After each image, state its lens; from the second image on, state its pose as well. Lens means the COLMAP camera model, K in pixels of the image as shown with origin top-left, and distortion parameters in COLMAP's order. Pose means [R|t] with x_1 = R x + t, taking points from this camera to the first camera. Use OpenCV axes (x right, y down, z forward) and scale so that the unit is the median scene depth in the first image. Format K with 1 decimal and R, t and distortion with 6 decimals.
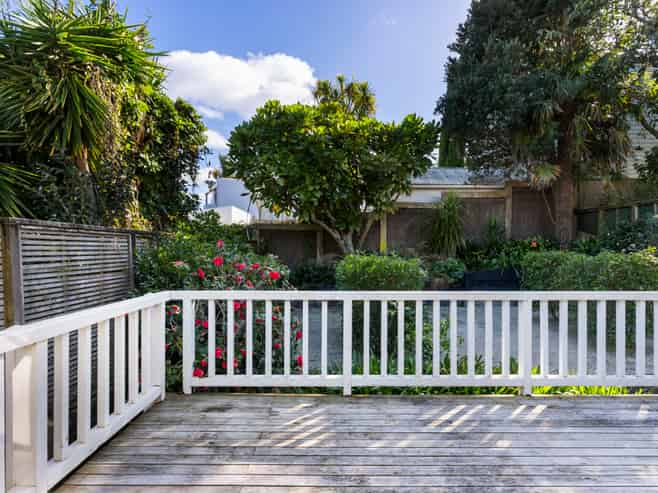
lens RADIAL K [[349.6, 0, 329.4], [0, 349.6, 249.8], [0, 0, 1]] dist [0.006276, 0.003149]
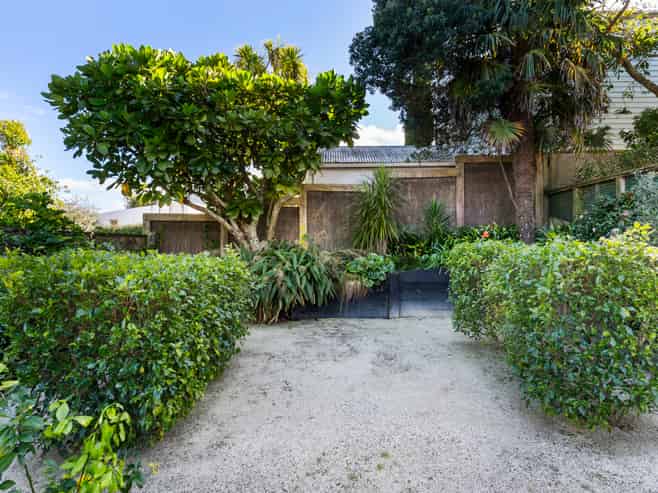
lens RADIAL K [[323.9, 0, 328.4], [0, 323.9, 241.5], [0, 0, 1]] dist [-0.001661, -0.001725]
pose [[0.999253, -0.011040, -0.037025, 0.257843], [0.010346, 0.999768, -0.018894, 0.009321], [0.037225, 0.018497, 0.999136, 0.280590]]
